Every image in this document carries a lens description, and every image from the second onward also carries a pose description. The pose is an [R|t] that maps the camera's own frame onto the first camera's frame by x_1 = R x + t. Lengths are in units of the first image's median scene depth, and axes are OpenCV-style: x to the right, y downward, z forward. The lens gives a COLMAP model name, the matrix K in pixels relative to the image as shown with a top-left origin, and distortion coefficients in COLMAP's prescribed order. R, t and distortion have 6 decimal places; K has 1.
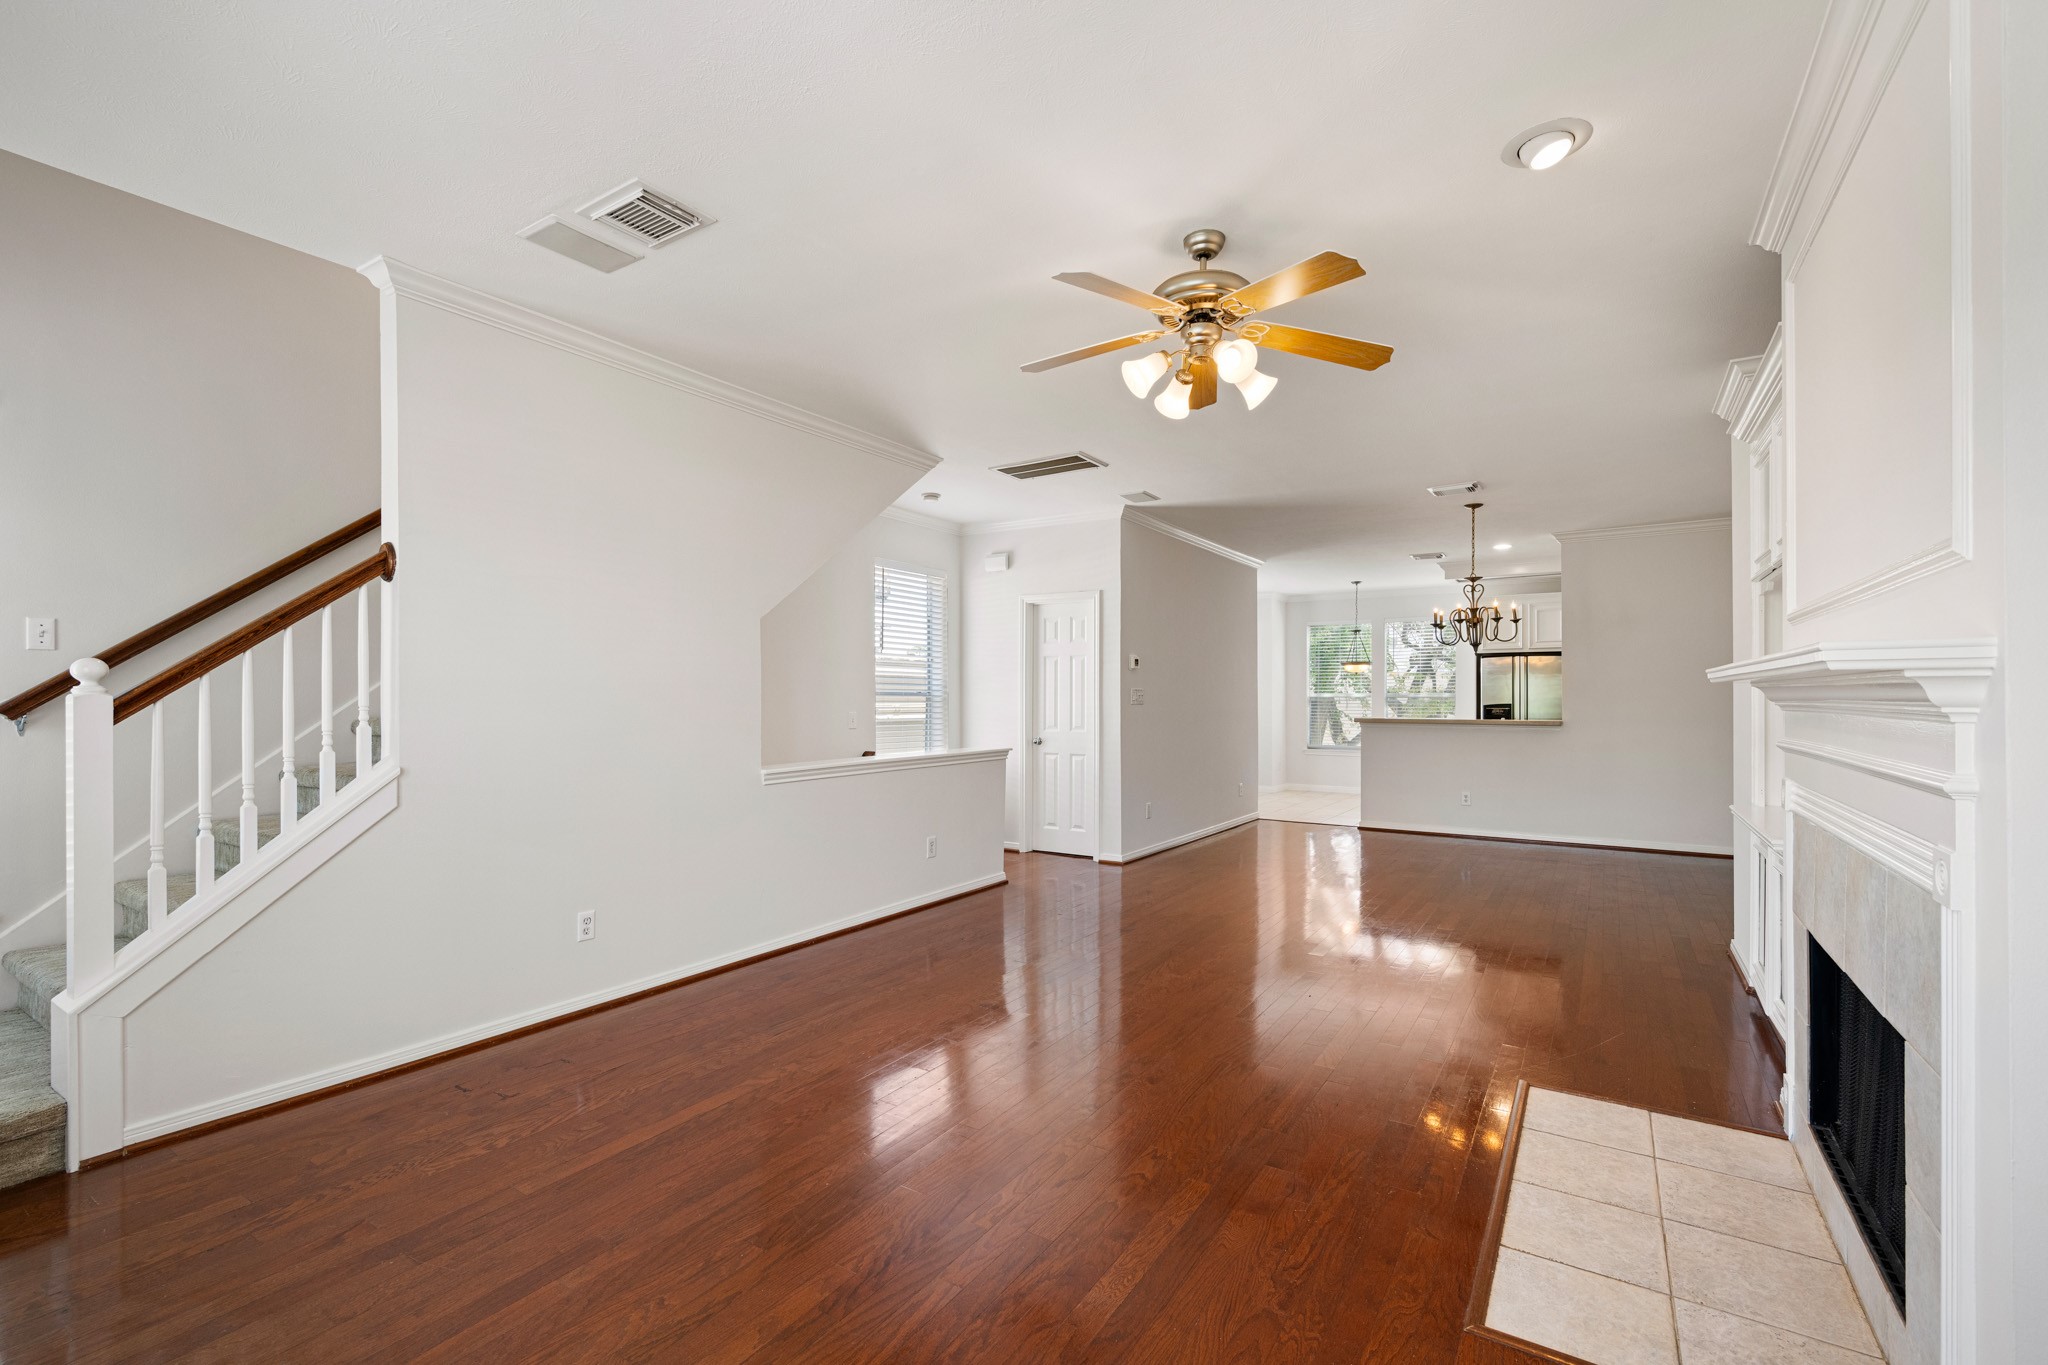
lens RADIAL K [[896.4, 0, 1028.9], [0, 896.4, 693.4], [0, 0, 1]] dist [-0.001030, -0.000314]
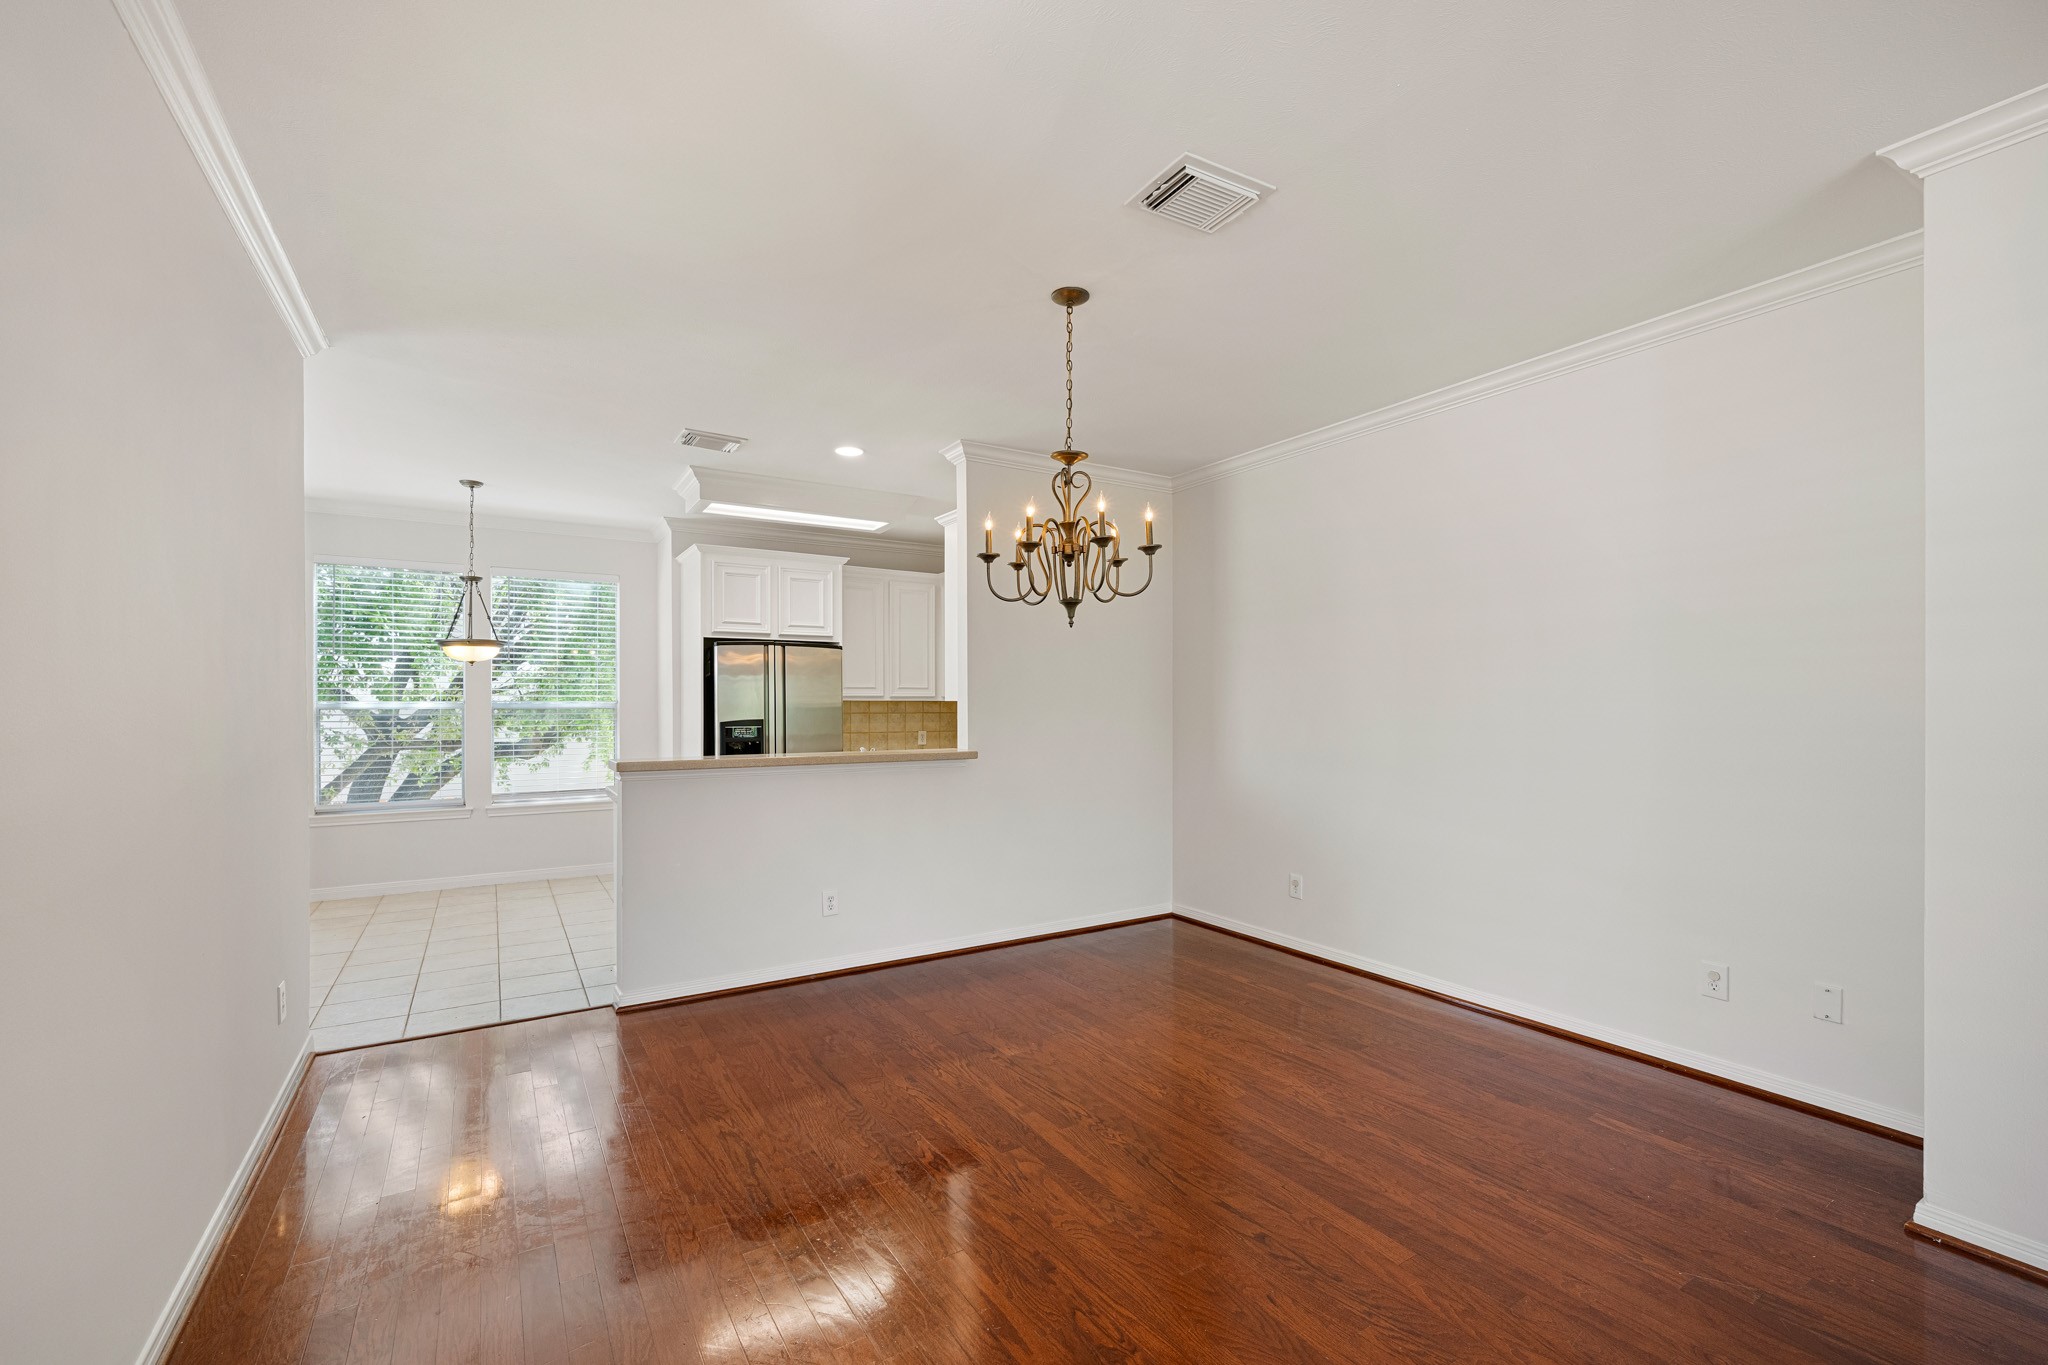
lens RADIAL K [[871.7, 0, 1032.5], [0, 871.7, 703.3], [0, 0, 1]] dist [-0.000313, -0.000541]
pose [[0.423349, -0.003774, 0.905959, 0.060762], [-0.002900, 0.999981, 0.005520, -0.003975], [-0.905962, -0.004964, 0.423330, 0.571544]]
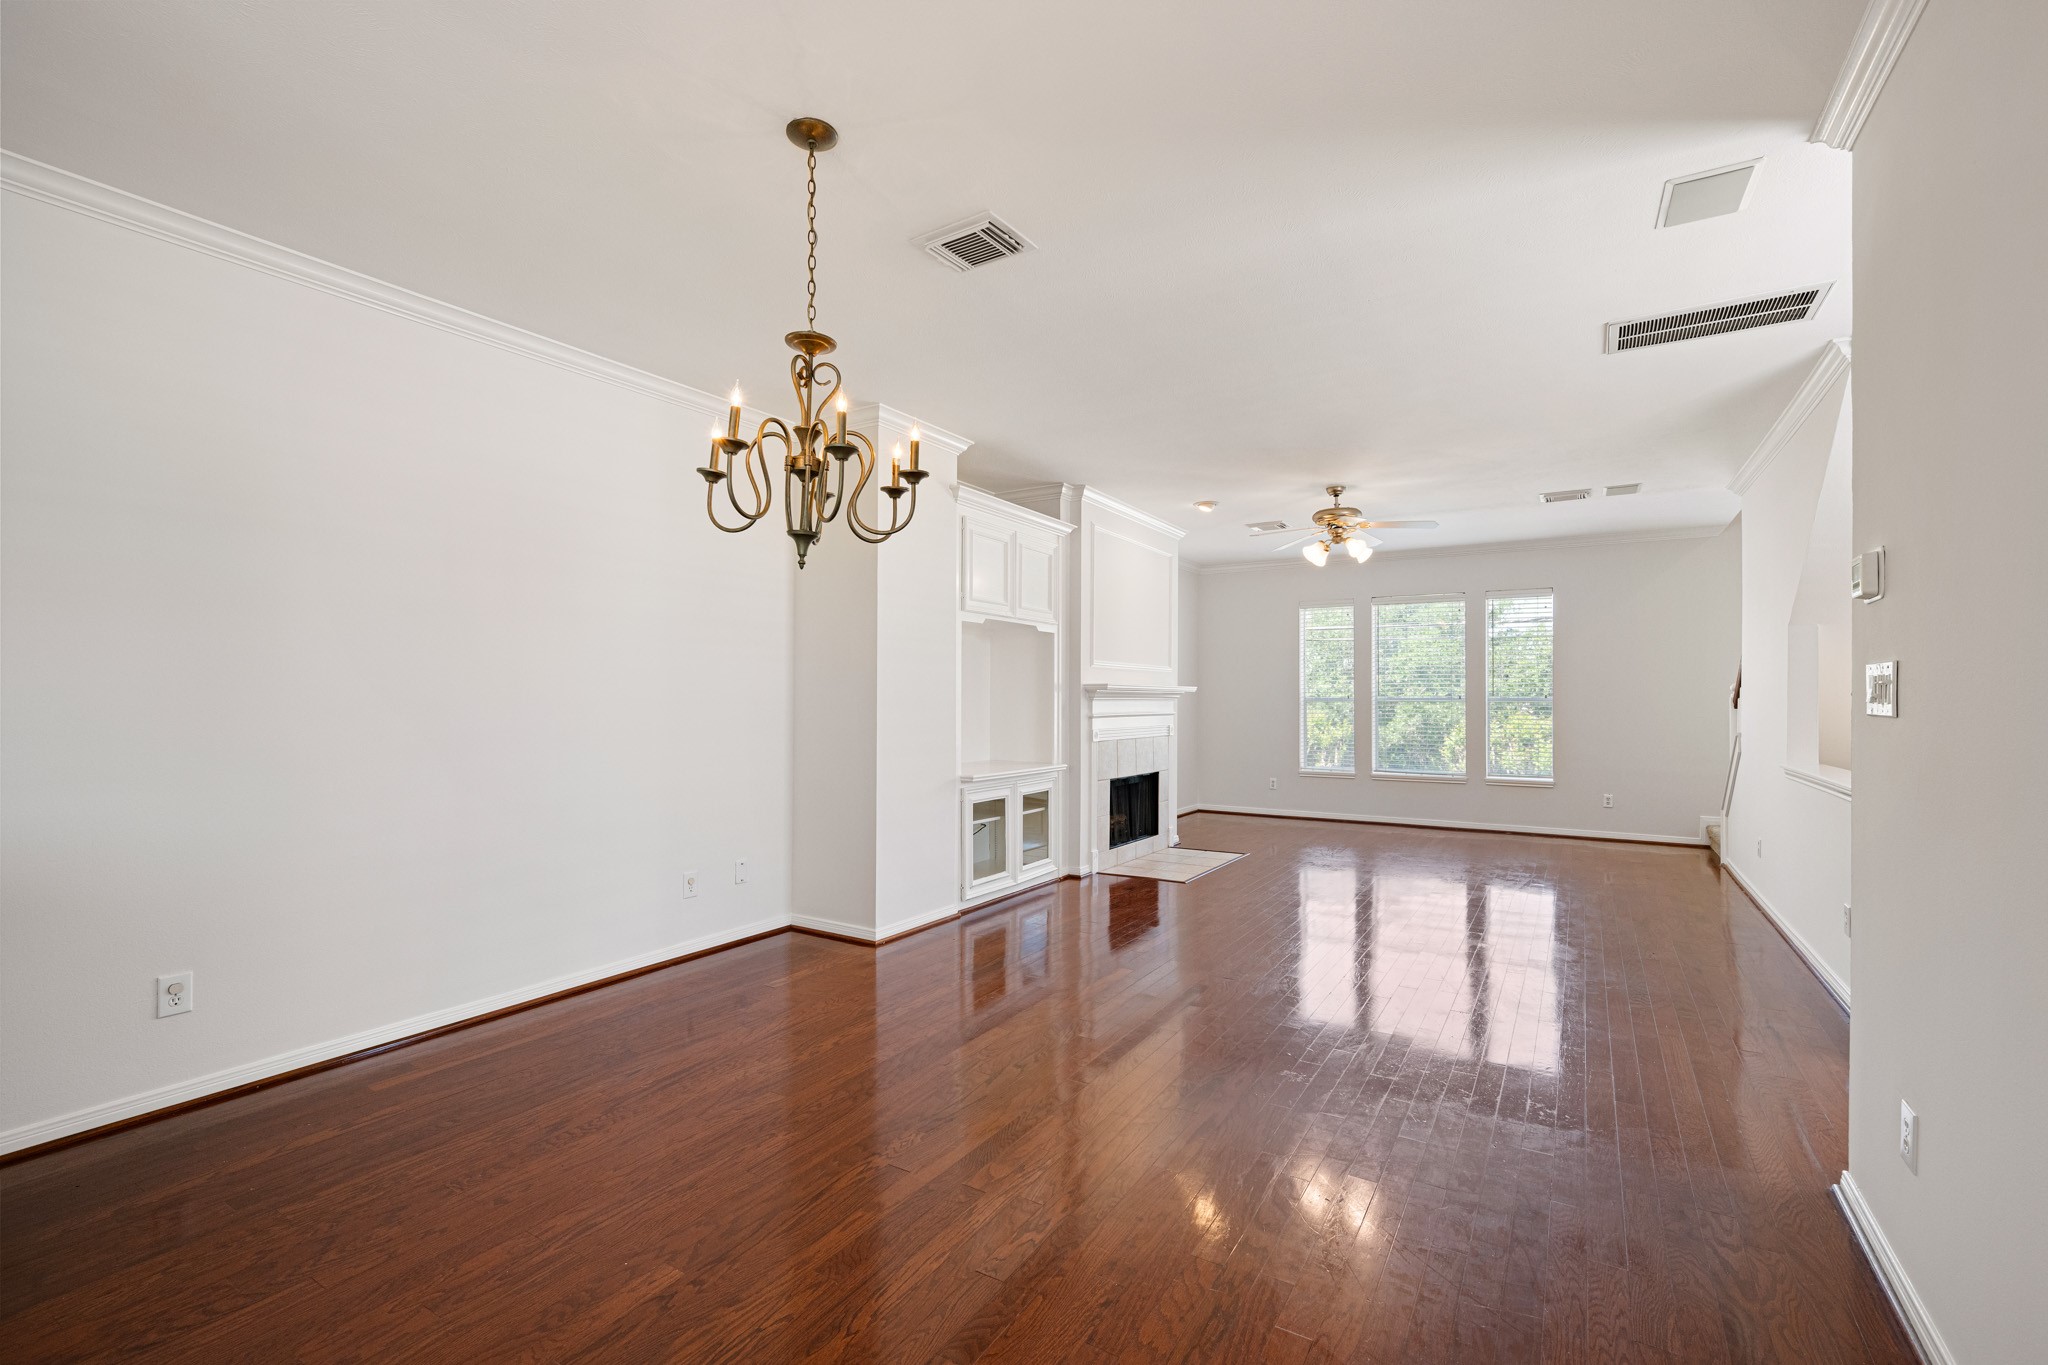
lens RADIAL K [[896.4, 0, 1021.9], [0, 896.4, 700.8], [0, 0, 1]] dist [-0.001030, -0.000314]
pose [[-0.999889, -0.002032, -0.014775, 0.289561], [-0.002016, 0.999997, -0.001090, 0.005605], [0.014777, -0.001060, -0.999890, 0.925075]]
